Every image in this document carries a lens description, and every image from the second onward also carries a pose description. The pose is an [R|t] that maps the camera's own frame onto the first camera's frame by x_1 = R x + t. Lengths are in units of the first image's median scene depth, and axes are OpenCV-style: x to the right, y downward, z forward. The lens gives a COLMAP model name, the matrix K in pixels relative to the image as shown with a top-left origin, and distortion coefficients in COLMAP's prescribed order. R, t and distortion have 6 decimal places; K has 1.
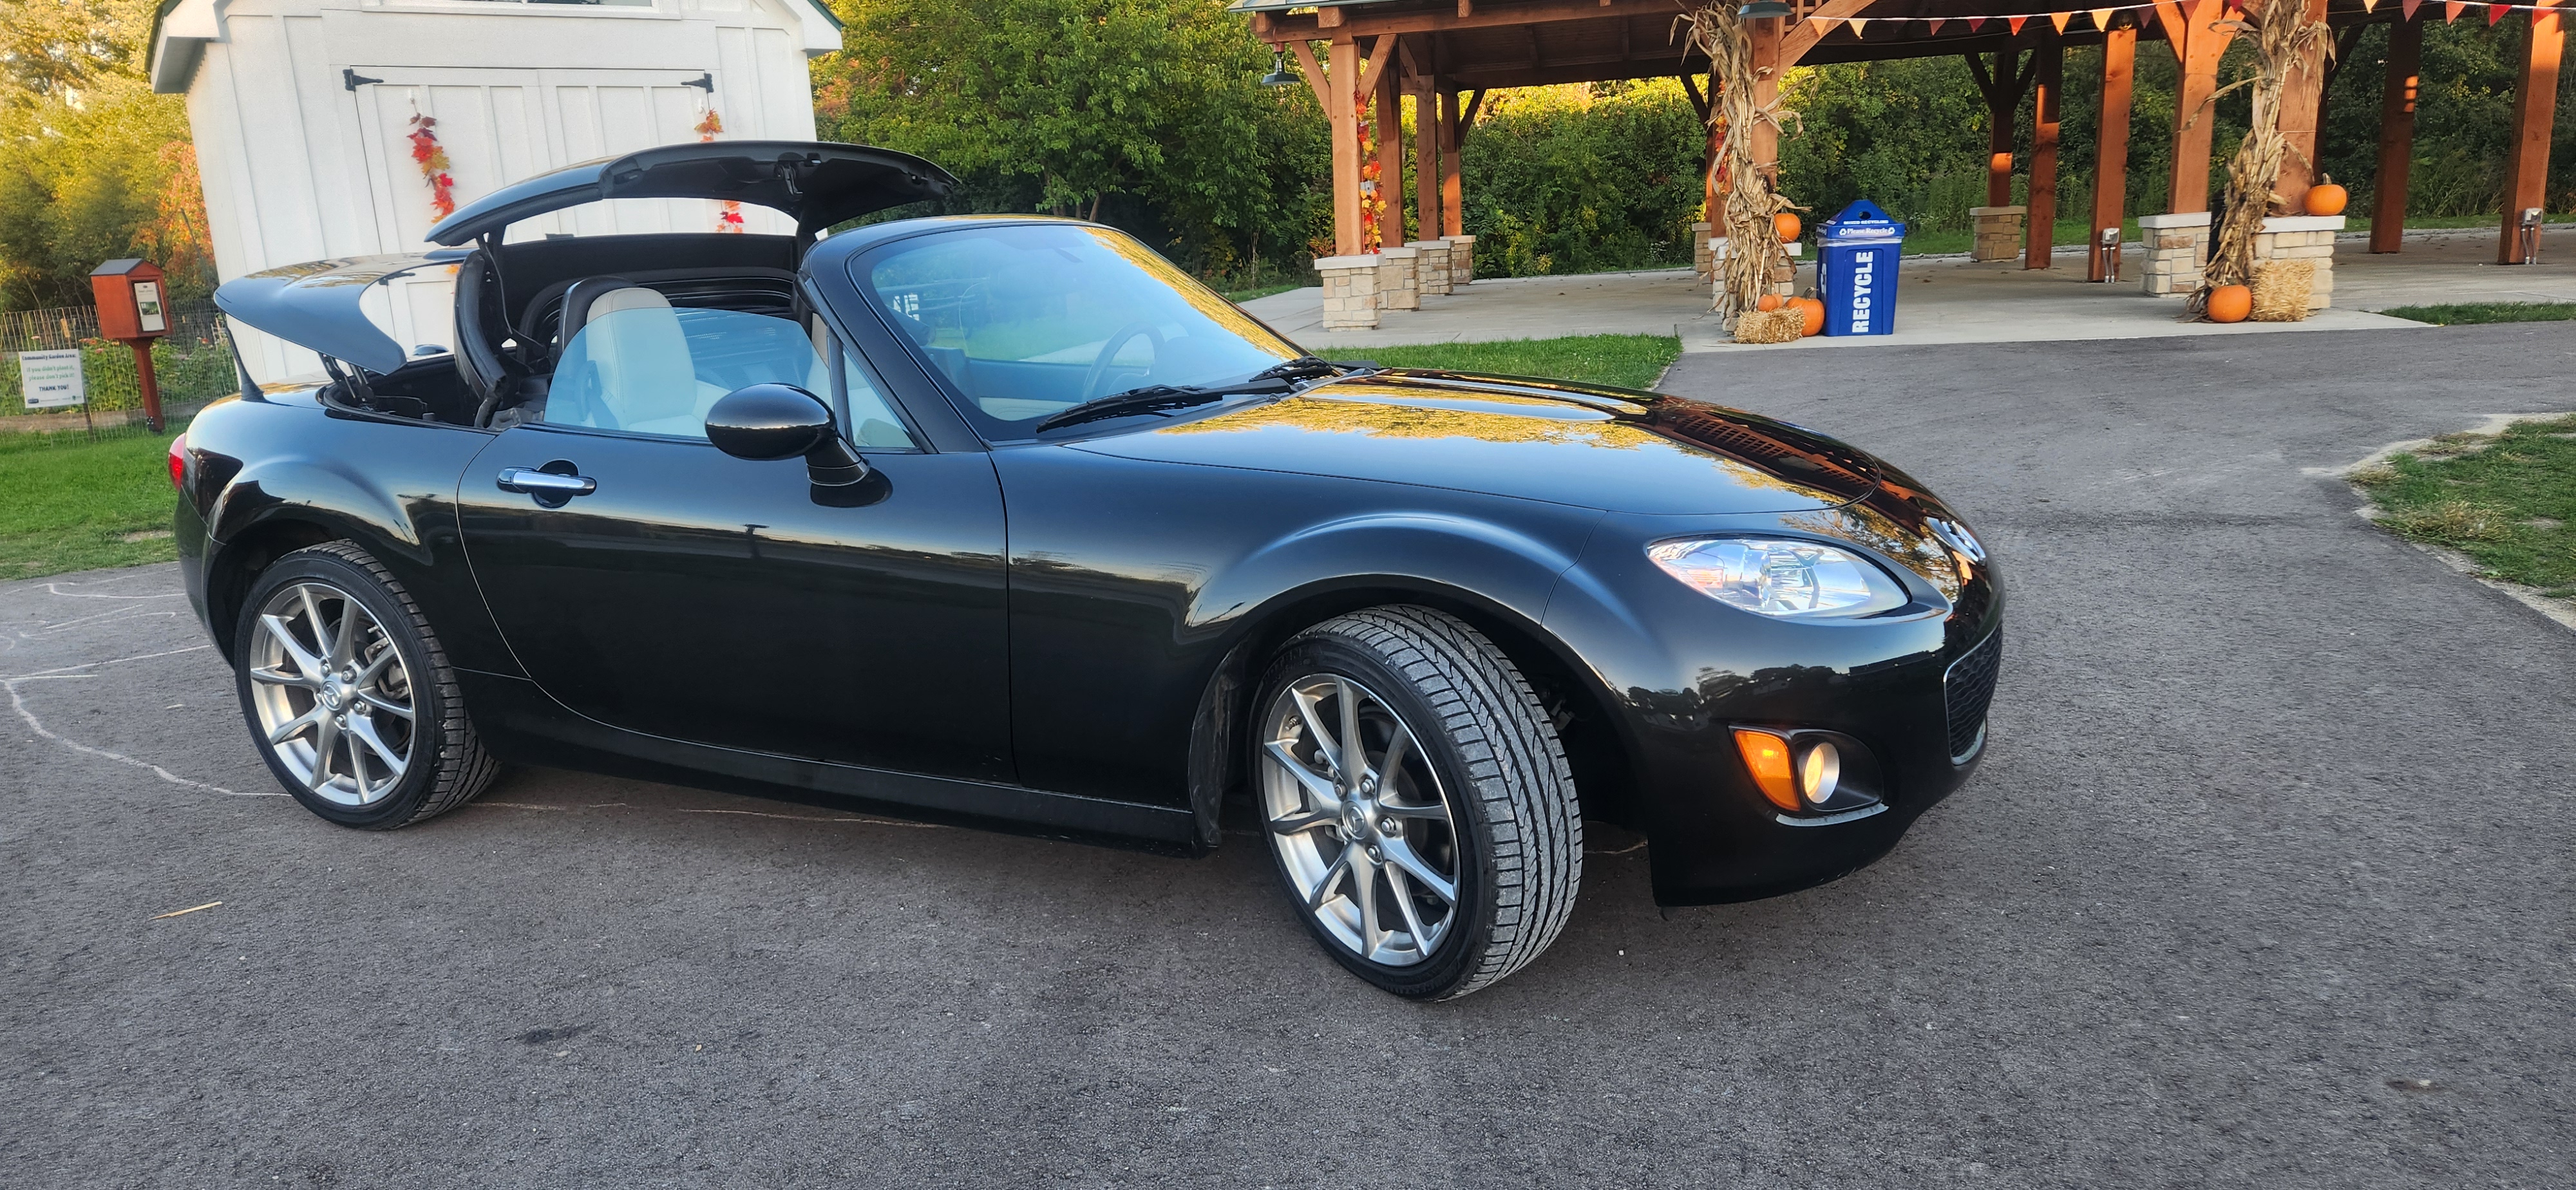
lens RADIAL K [[1662.7, 0, 1265.4], [0, 1662.7, 591.4], [0, 0, 1]] dist [0.062511, -0.039774]
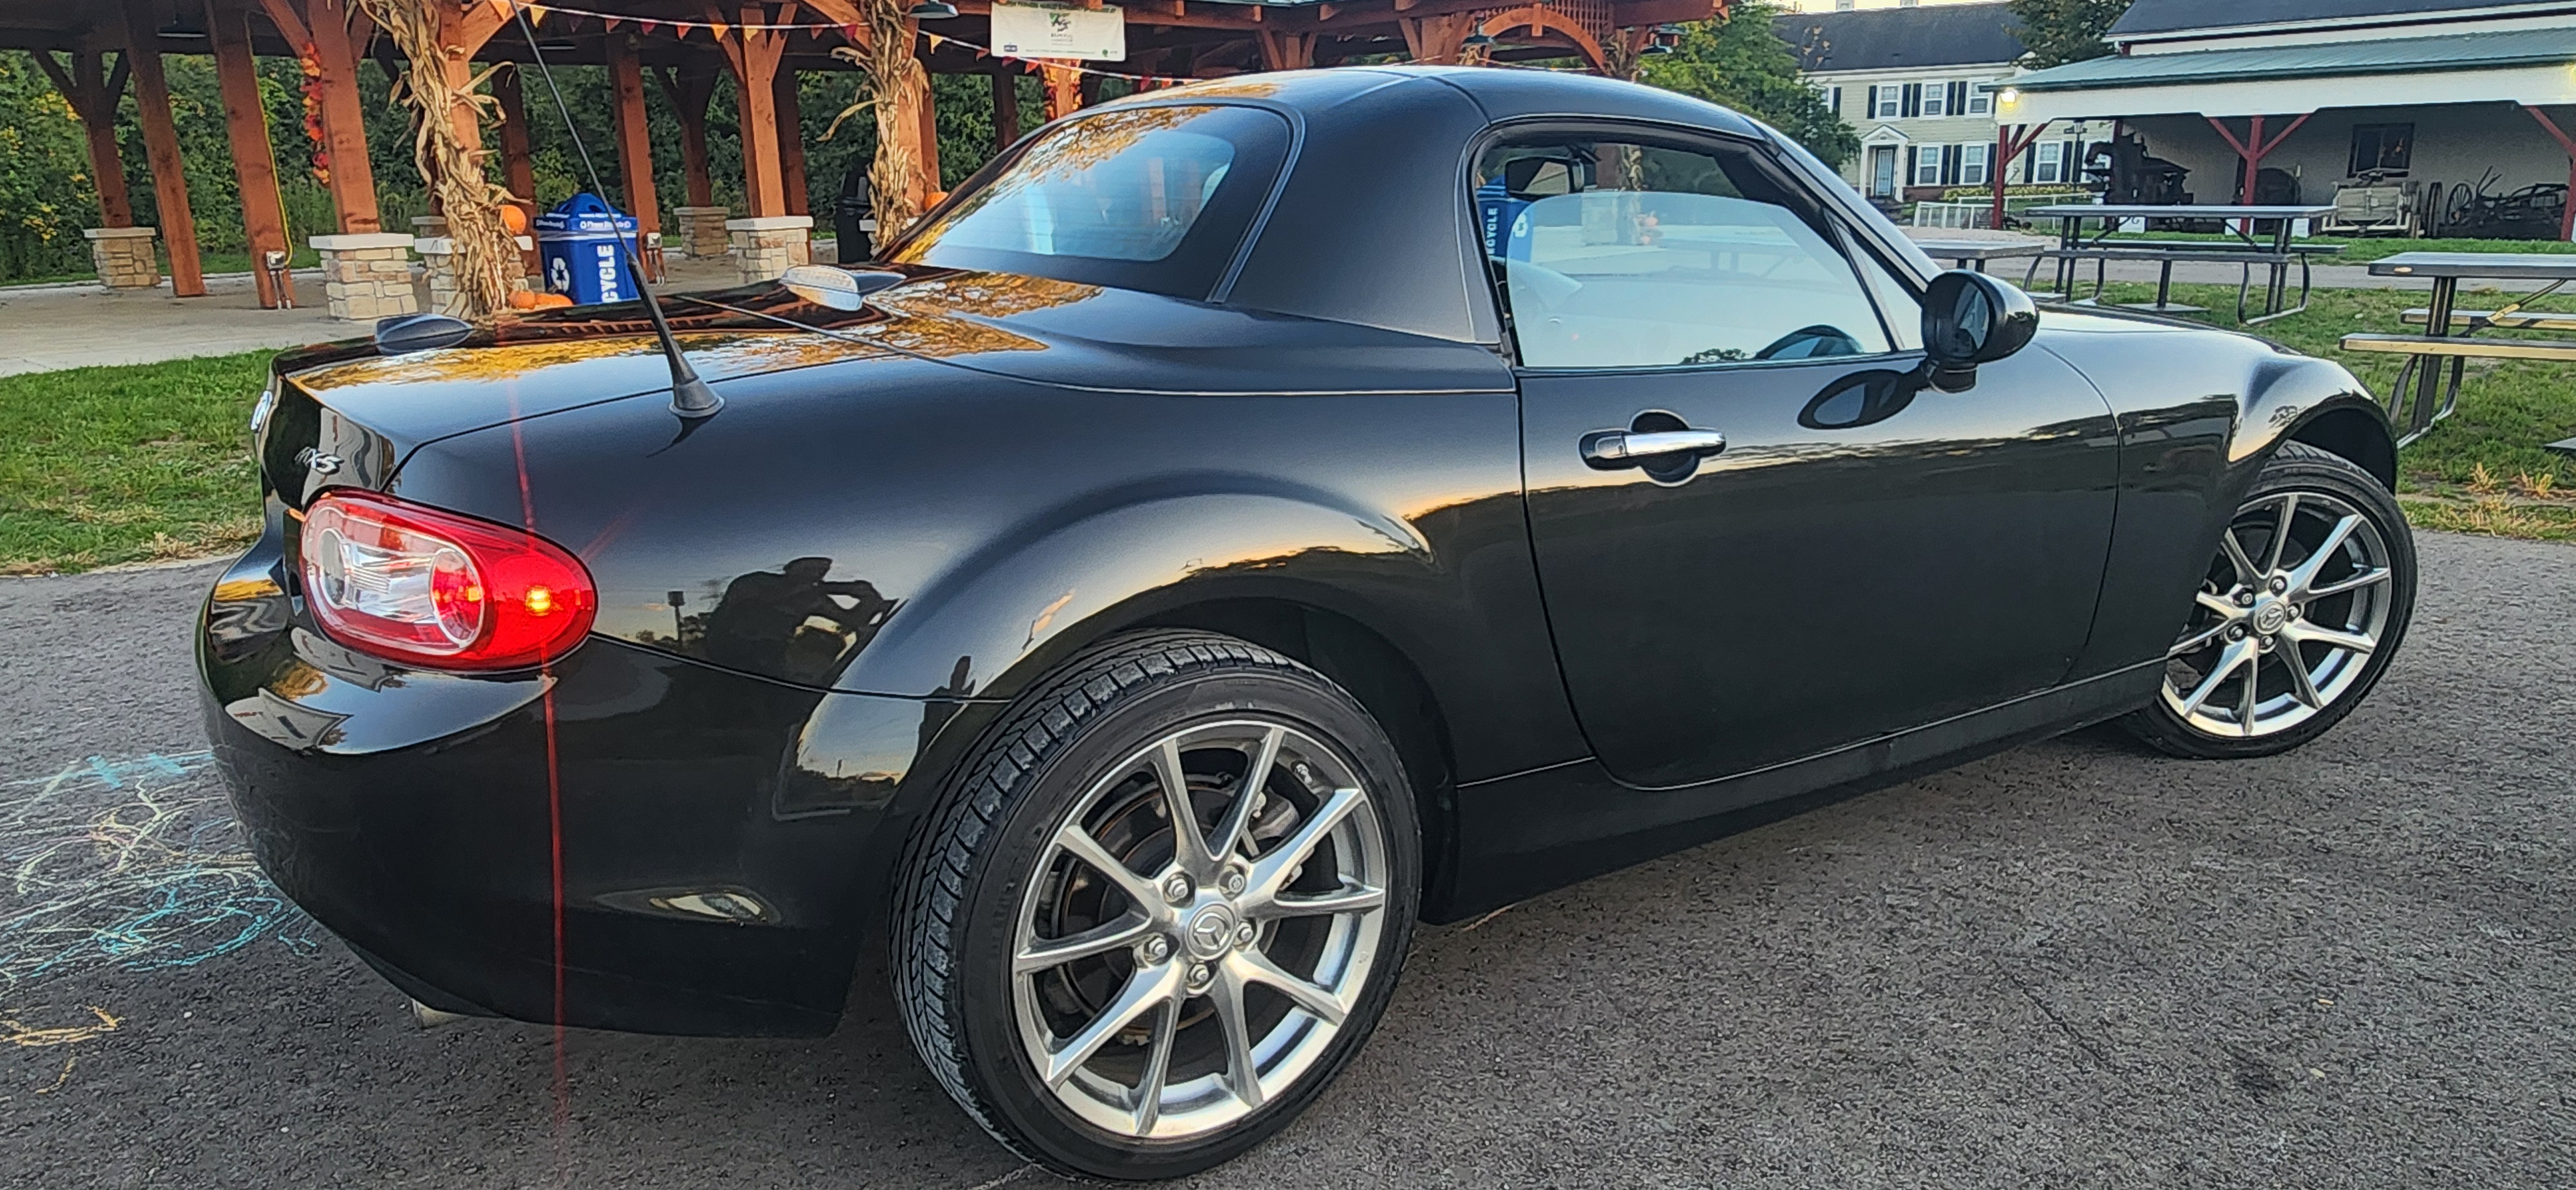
lens RADIAL K [[1594.2, 0, 1291.0], [0, 1594.2, 584.3], [0, 0, 1]] dist [-0.005644, 0.009337]
pose [[0.547217, -0.177072, 0.818046, -0.594149], [0.181508, 0.979213, 0.090541, -0.053932], [-0.817073, 0.098936, 0.567982, 0.440265]]
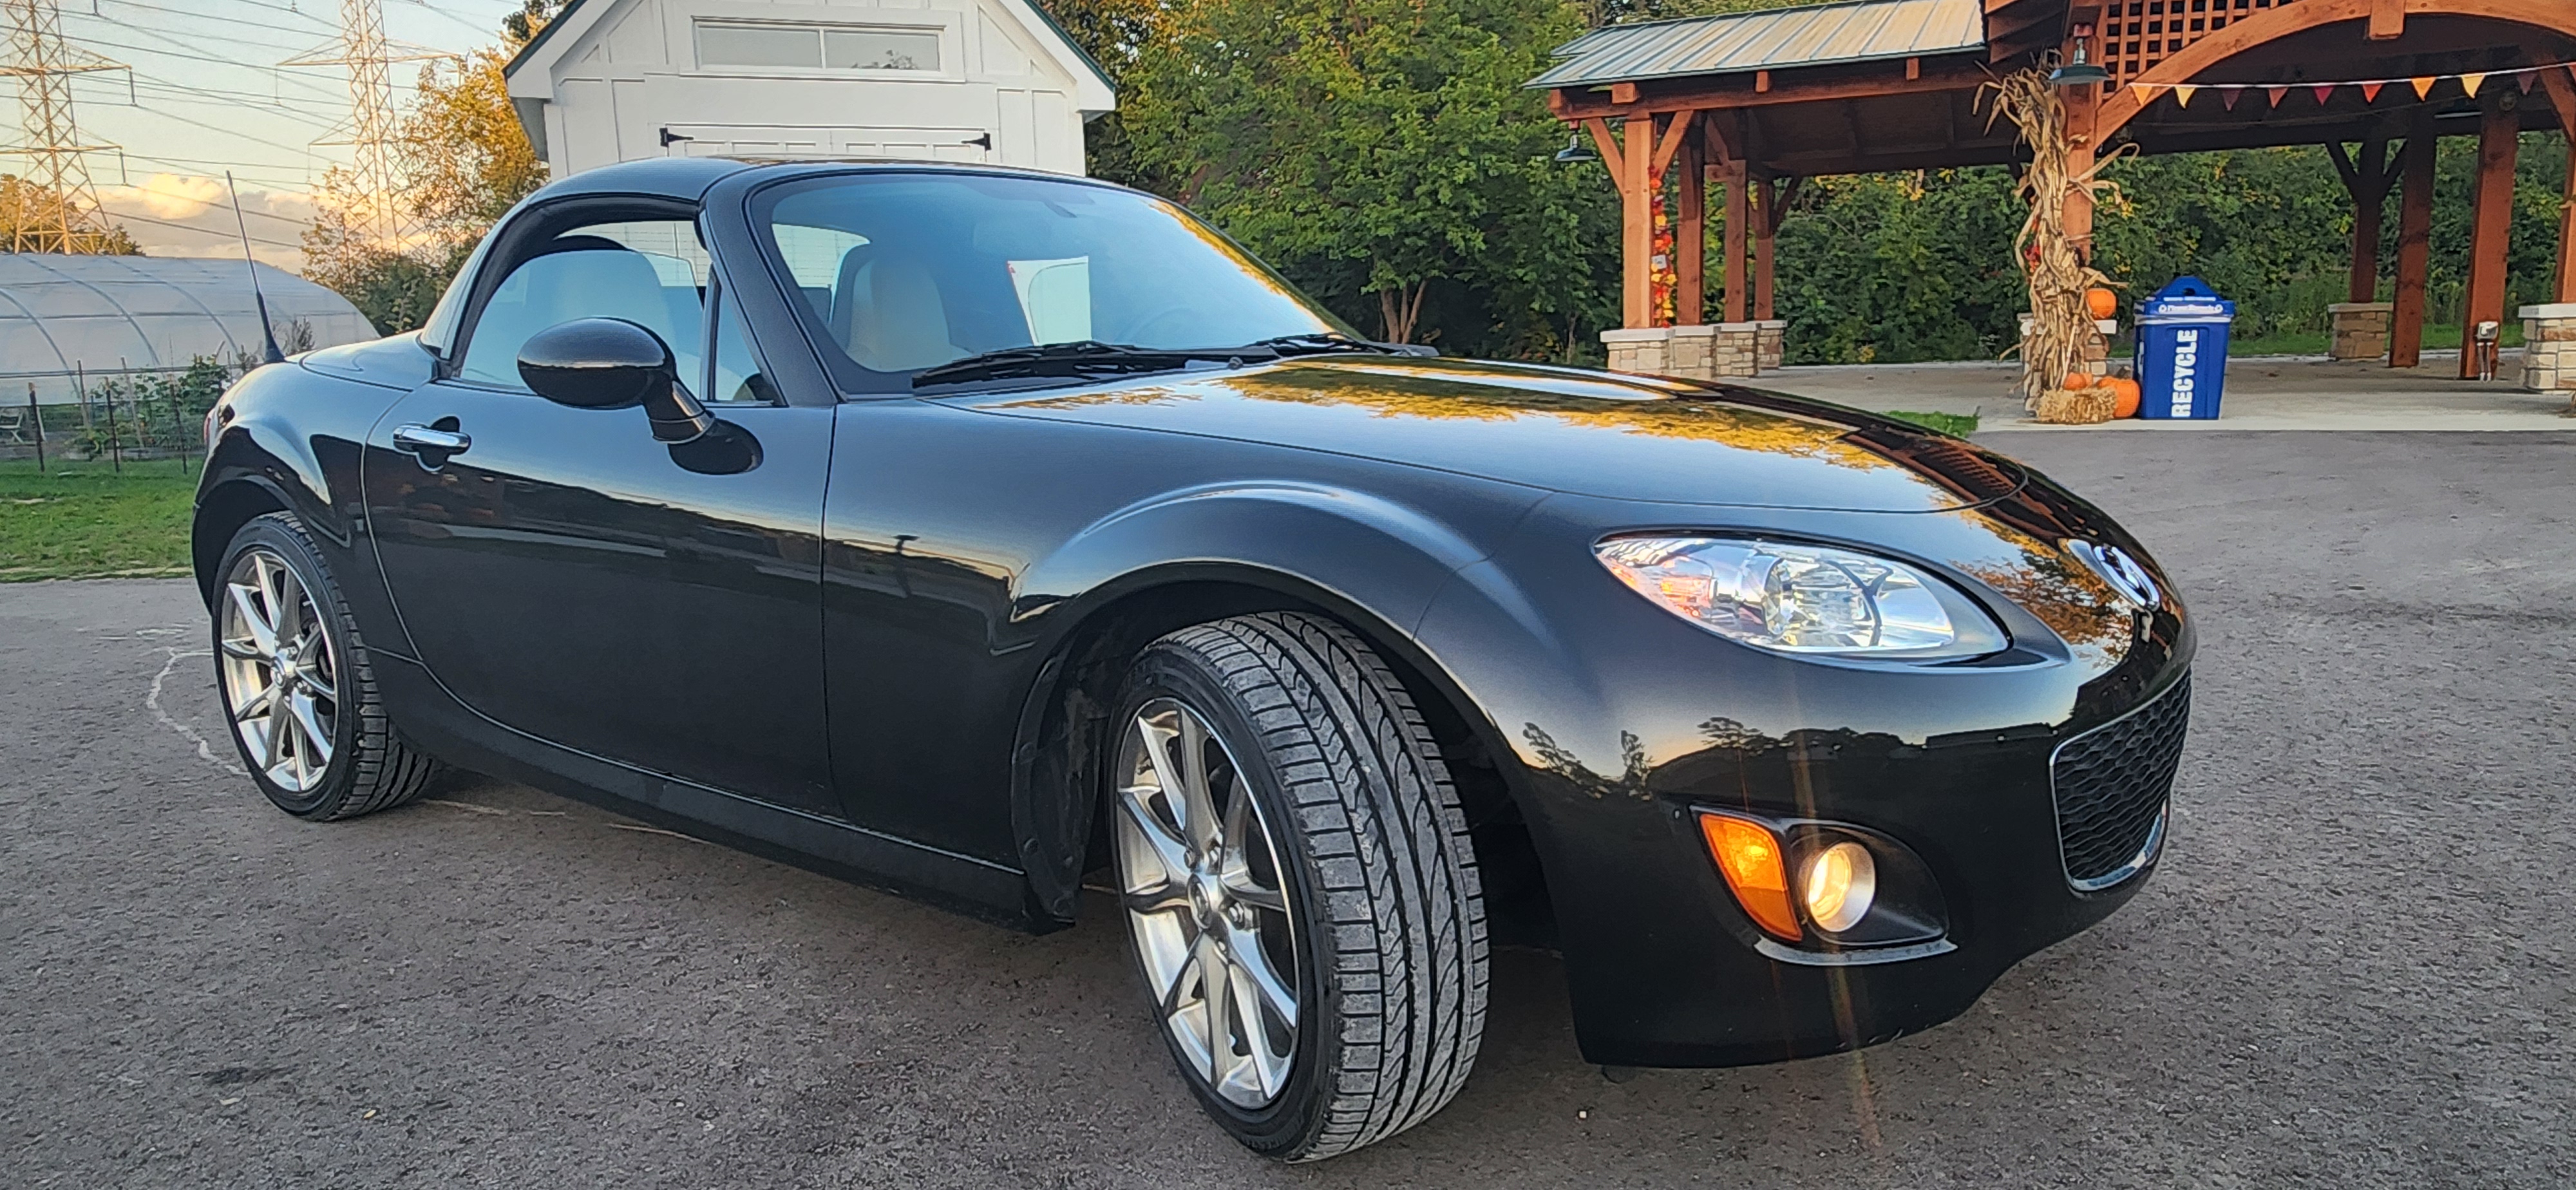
lens RADIAL K [[1594.2, 0, 1294.0], [0, 1594.2, 587.0], [0, 0, 1]] dist [-0.005644, 0.009337]
pose [[0.982305, 0.048598, -0.180873, 0.102811], [-0.057171, 0.997460, -0.042485, 0.012670], [0.178349, 0.052074, 0.982588, 0.147078]]
